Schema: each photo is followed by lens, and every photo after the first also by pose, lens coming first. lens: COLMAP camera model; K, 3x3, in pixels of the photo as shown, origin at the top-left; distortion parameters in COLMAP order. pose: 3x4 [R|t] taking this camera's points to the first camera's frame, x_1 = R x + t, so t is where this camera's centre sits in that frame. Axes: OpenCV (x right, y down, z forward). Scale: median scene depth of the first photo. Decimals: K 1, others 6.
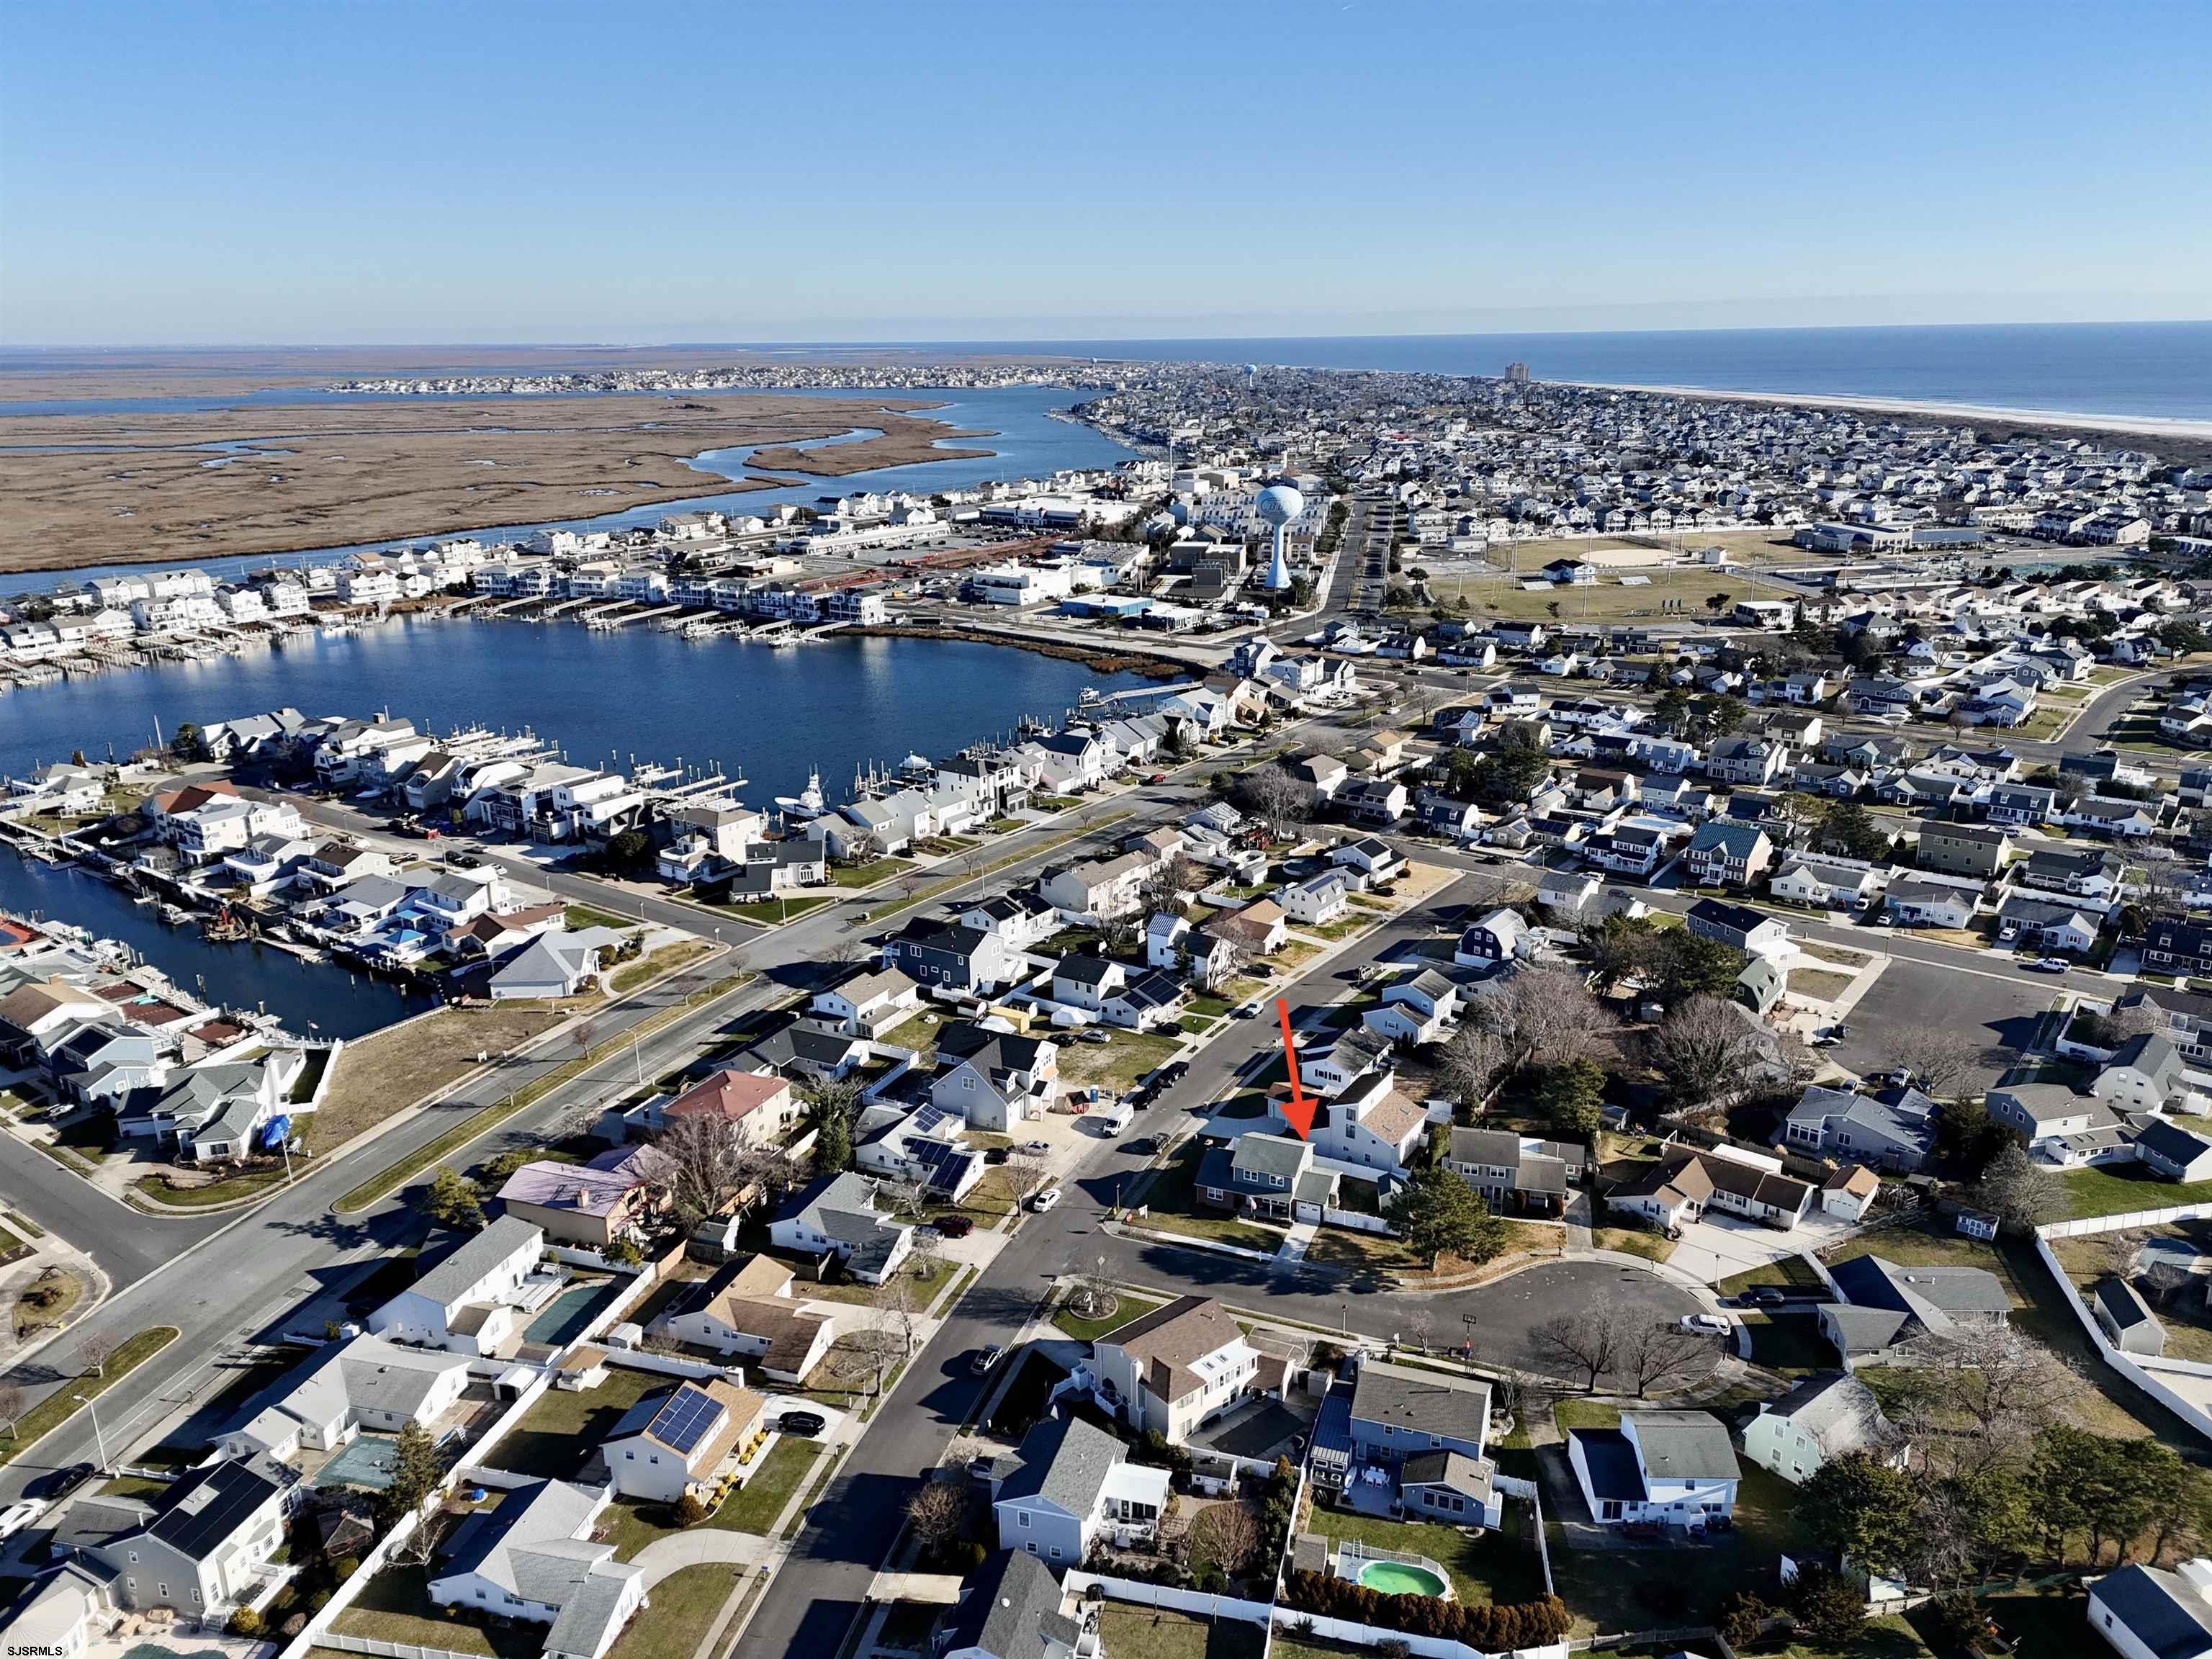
lens RADIAL K [[1599.4, 0, 1110.0], [0, 1599.4, 833.4], [0, 0, 1]] dist [0.138319, -0.195128]
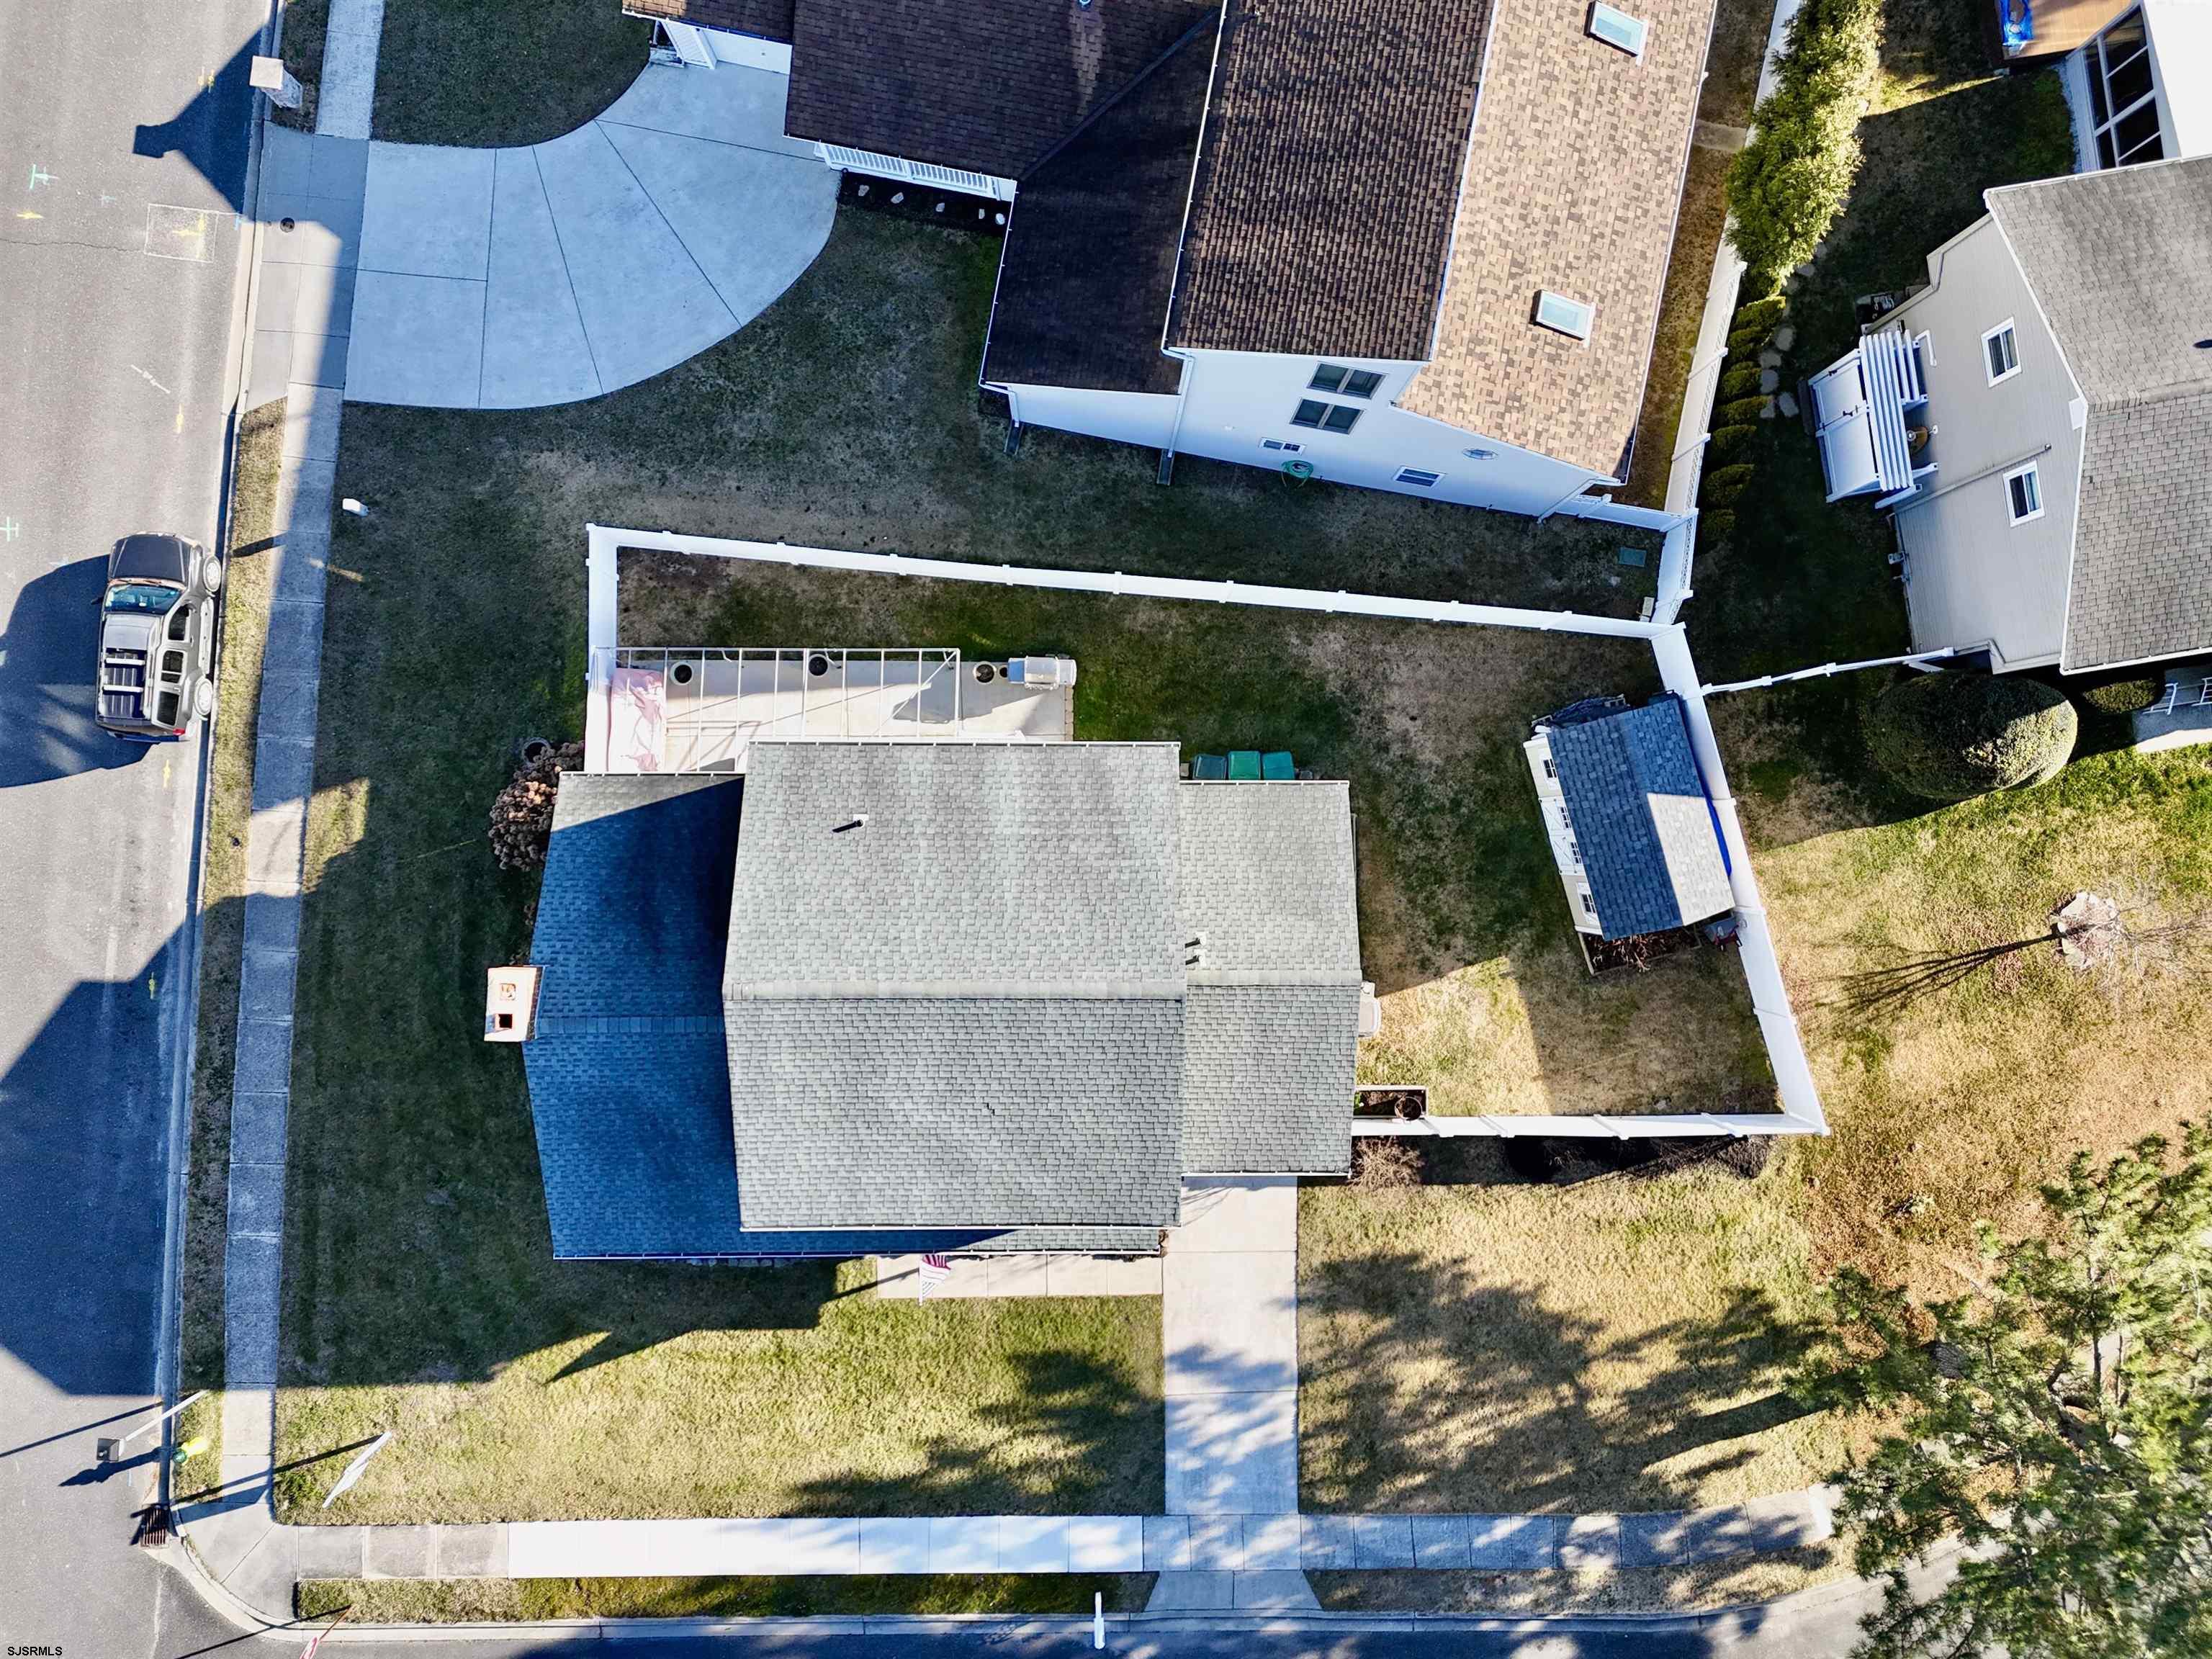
lens RADIAL K [[1609.2, 0, 1110.3], [0, 1609.2, 825.3], [0, 0, 1]] dist [0.100185, -0.104214]
pose [[0.926412, -0.375027, 0.033404, 0.067310], [0.084596, 0.293779, 0.952123, 0.029598], [-0.366885, -0.879232, 0.303886, 0.561999]]
